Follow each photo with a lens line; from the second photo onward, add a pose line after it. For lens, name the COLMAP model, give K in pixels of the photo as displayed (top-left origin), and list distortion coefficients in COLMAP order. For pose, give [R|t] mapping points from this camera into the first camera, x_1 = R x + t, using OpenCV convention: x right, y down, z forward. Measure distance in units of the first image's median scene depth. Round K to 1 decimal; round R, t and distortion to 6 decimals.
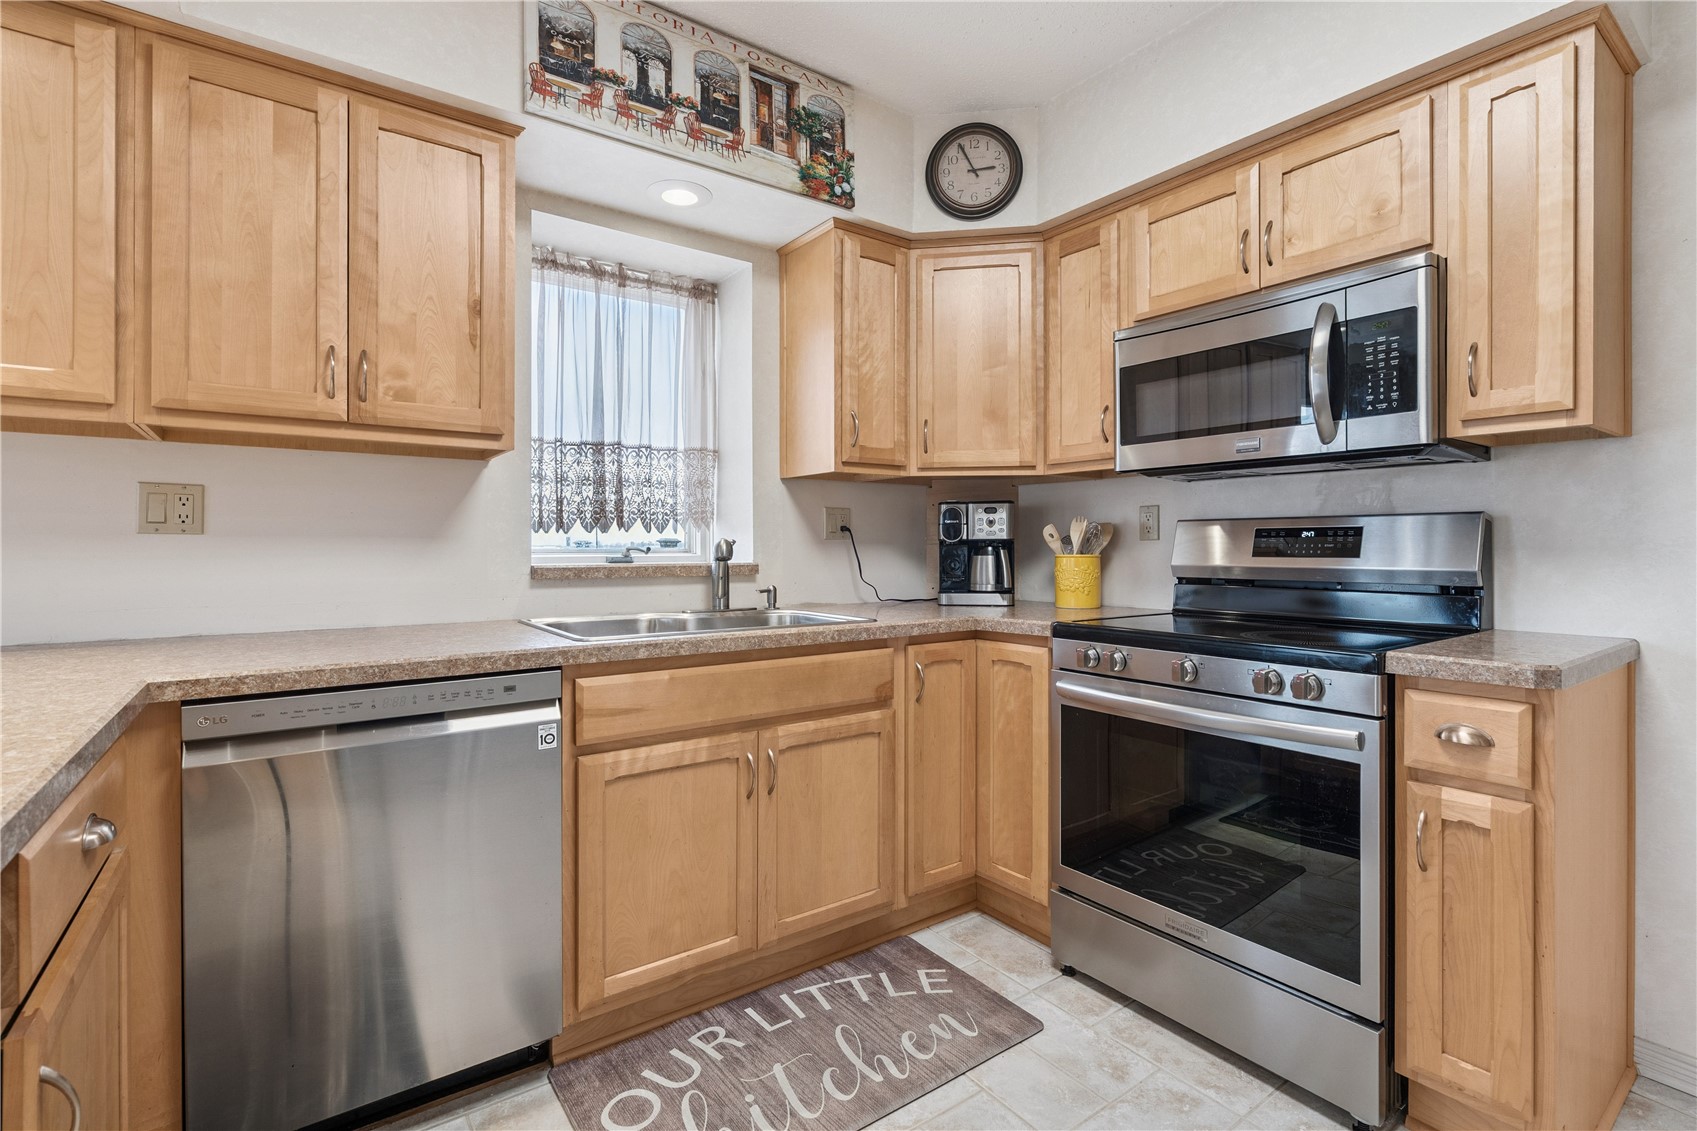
lens RADIAL K [[776.1, 0, 845.2], [0, 776.1, 552.0], [0, 0, 1]] dist [-0.000261, -0.000134]
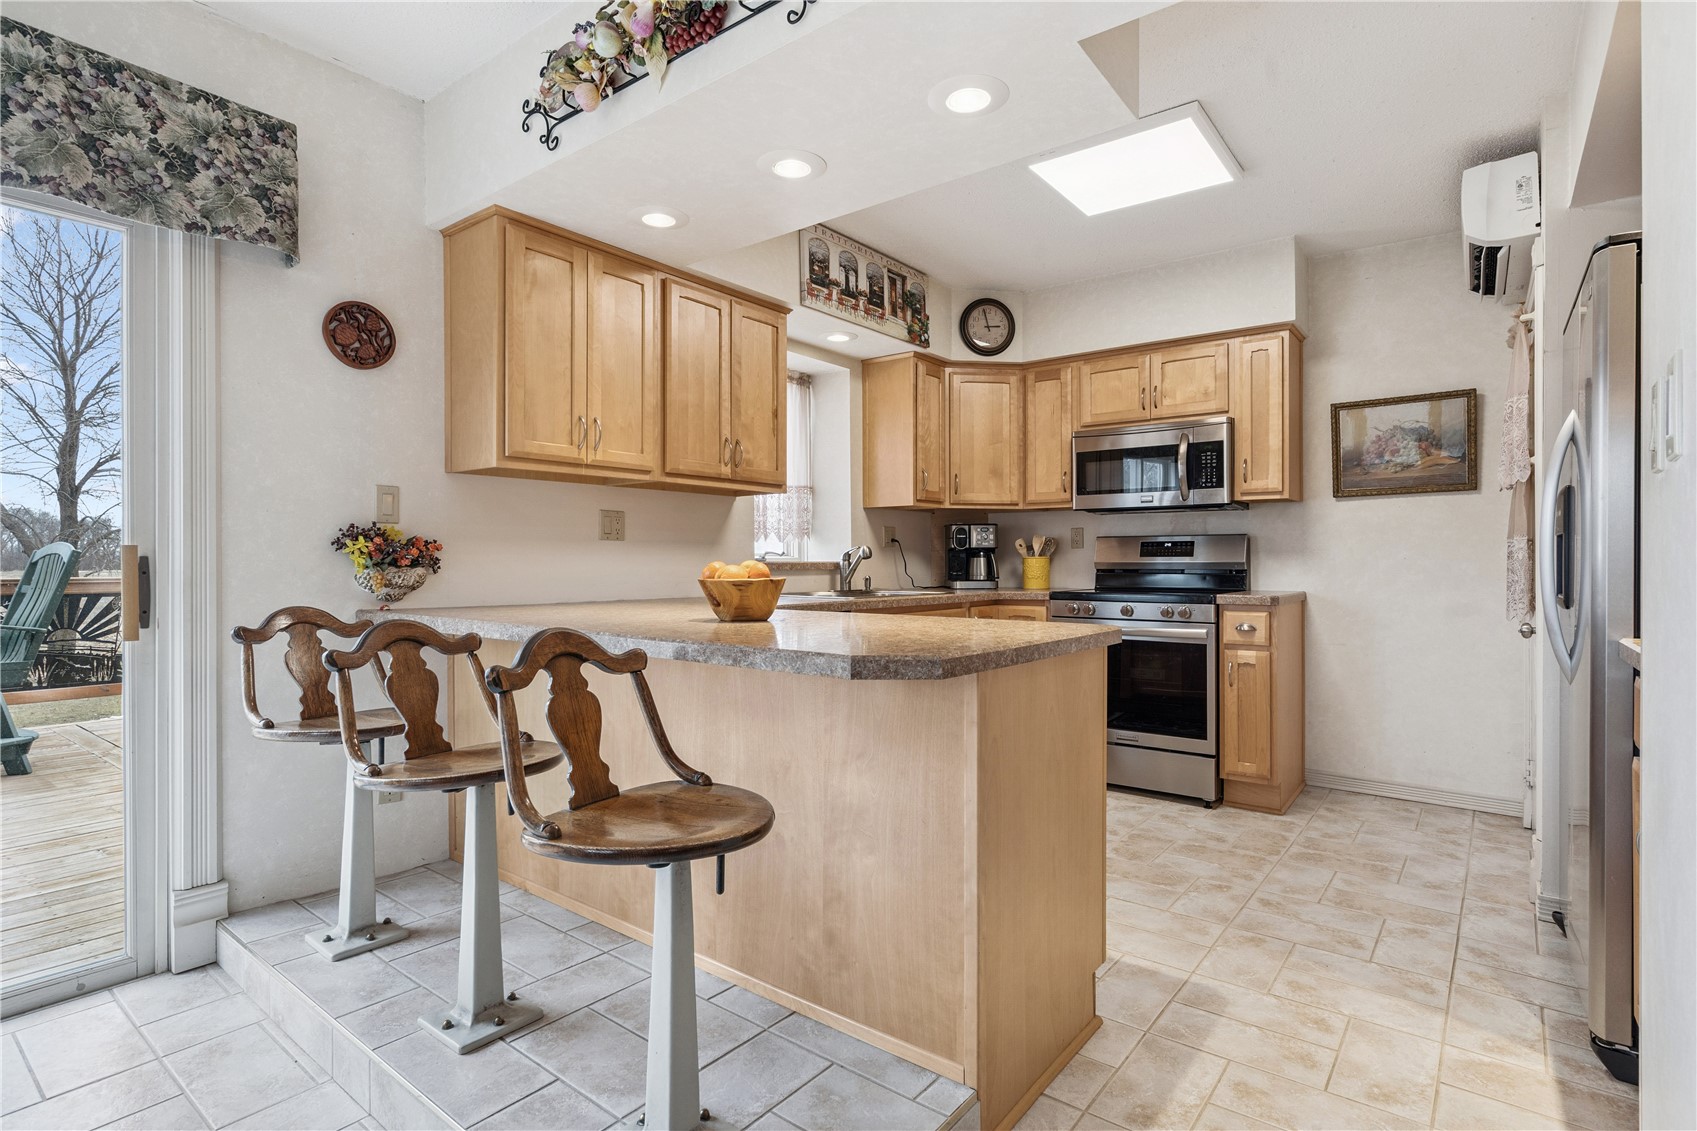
lens RADIAL K [[843.3, 0, 848.5], [0, 843.3, 565.5], [0, 0, 1]] dist [-0.002230, -0.000518]
pose [[0.959800, -0.000957, 0.280684, -0.716482], [0.001605, 0.999997, -0.002079, 0.030165], [-0.280681, 0.002446, 0.959798, -0.745539]]
